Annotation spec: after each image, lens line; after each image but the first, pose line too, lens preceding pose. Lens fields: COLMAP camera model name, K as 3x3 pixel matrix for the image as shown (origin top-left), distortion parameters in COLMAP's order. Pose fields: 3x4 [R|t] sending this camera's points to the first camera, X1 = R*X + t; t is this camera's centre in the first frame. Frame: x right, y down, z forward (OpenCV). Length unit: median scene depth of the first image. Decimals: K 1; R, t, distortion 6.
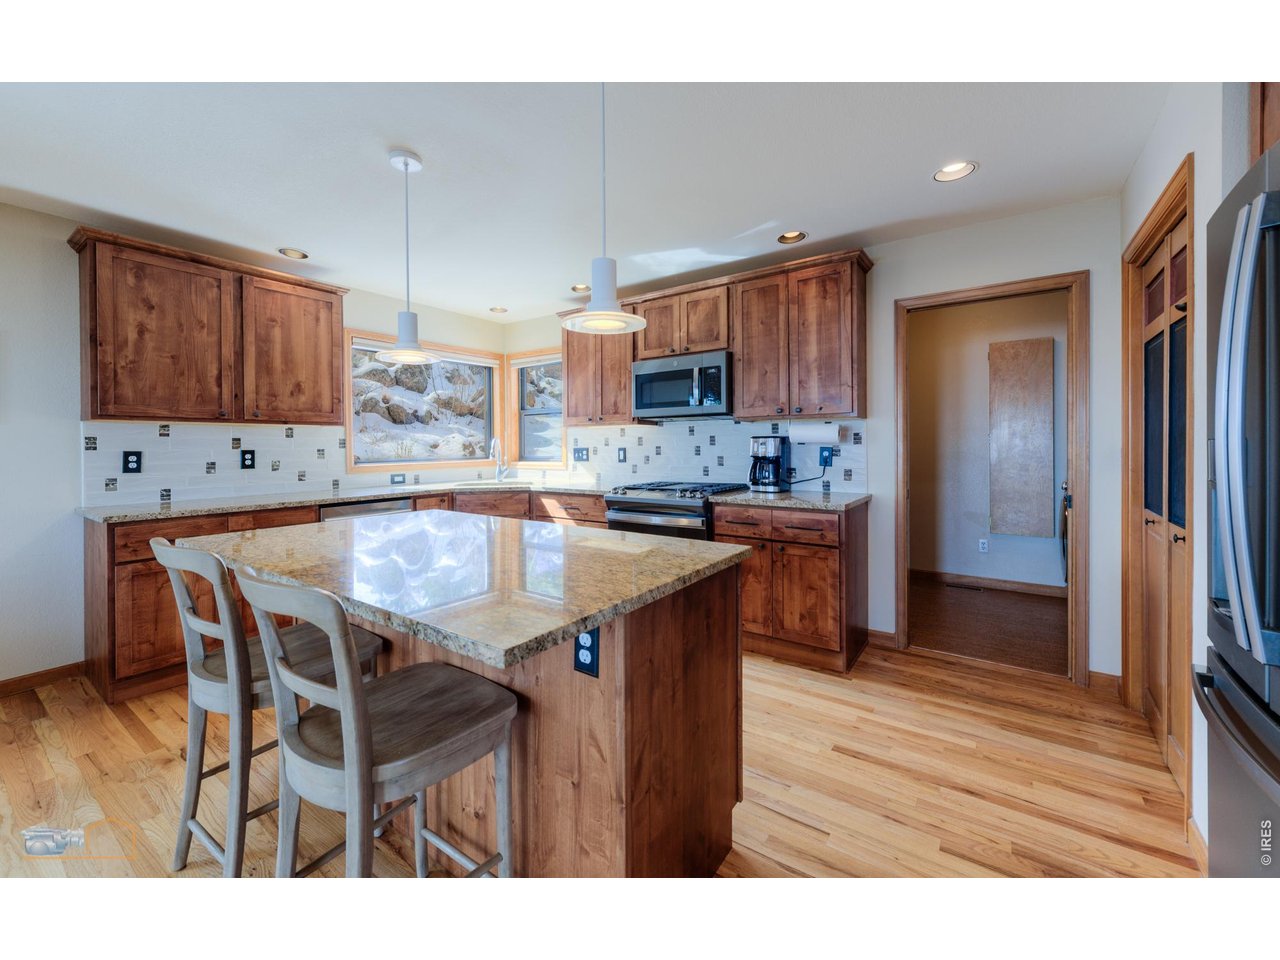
lens RADIAL K [[509.1, 0, 635.7], [0, 509.1, 450.5], [0, 0, 1]] dist [0.000360, 0.000062]
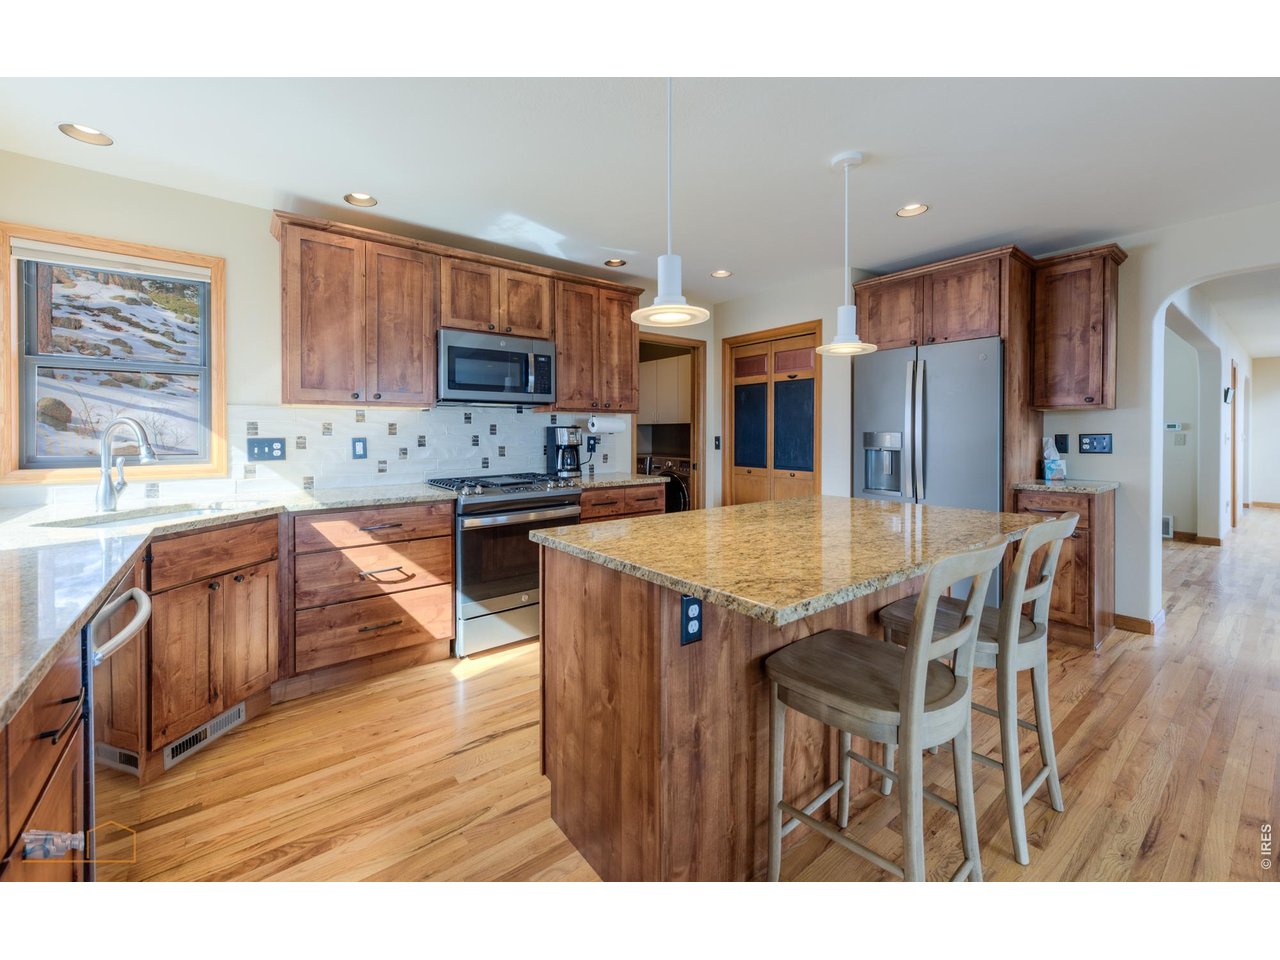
lens RADIAL K [[523.9, 0, 639.1], [0, 523.9, 443.2], [0, 0, 1]] dist [-0.001400, -0.000381]
pose [[0.282921, -0.011138, 0.959078, -0.774912], [0.009361, 0.999917, 0.008851, -0.000734], [-0.959097, 0.006474, 0.283002, 0.530137]]
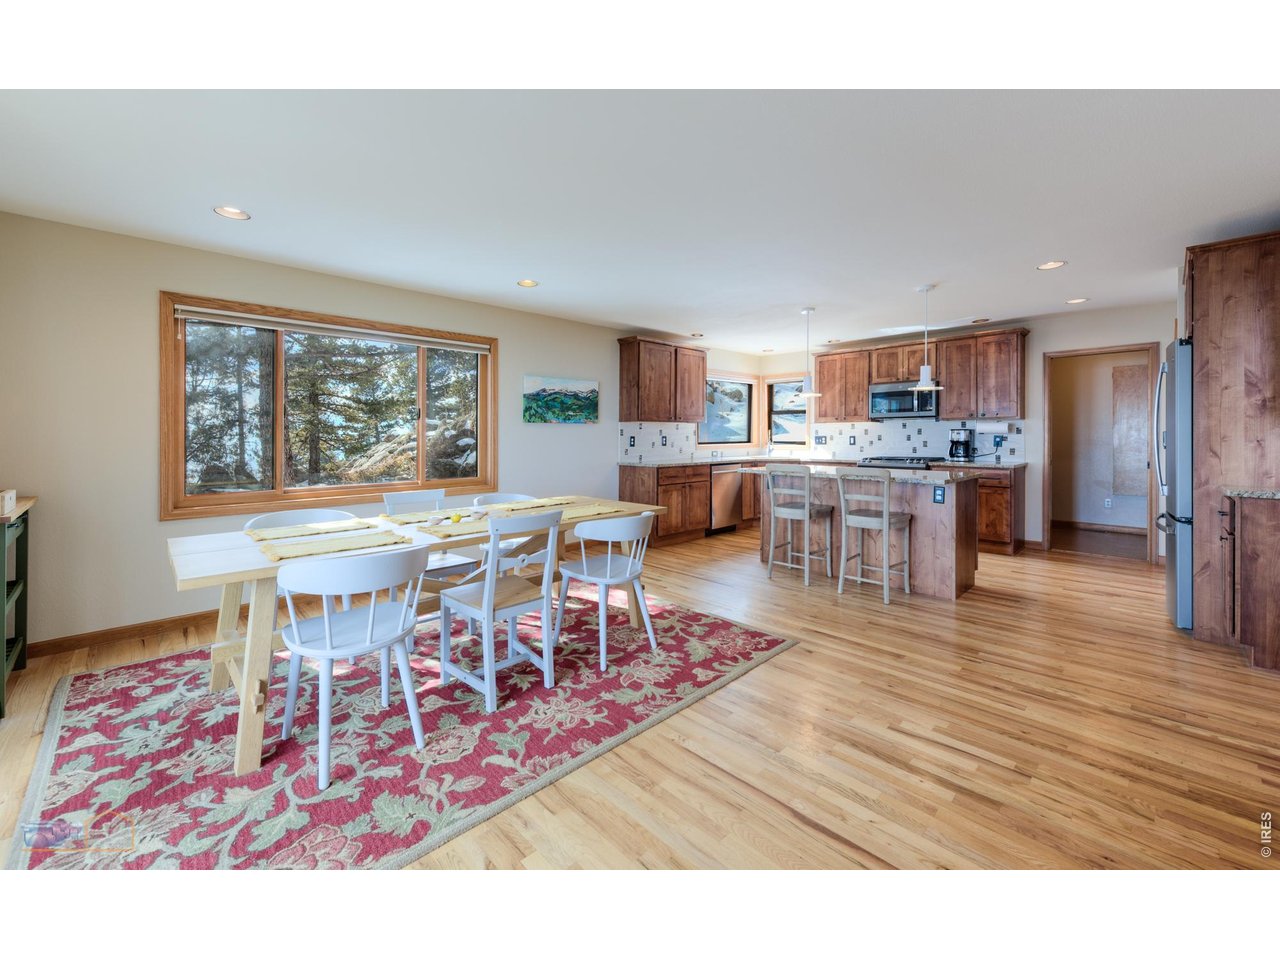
lens RADIAL K [[523.9, 0, 639.1], [0, 523.9, 443.2], [0, 0, 1]] dist [-0.001400, -0.000381]
pose [[0.984057, 0.005982, -0.177753, -0.499521], [-0.005354, 0.999978, 0.004011, 0.018322], [0.177773, -0.002995, 0.984067, -0.947118]]
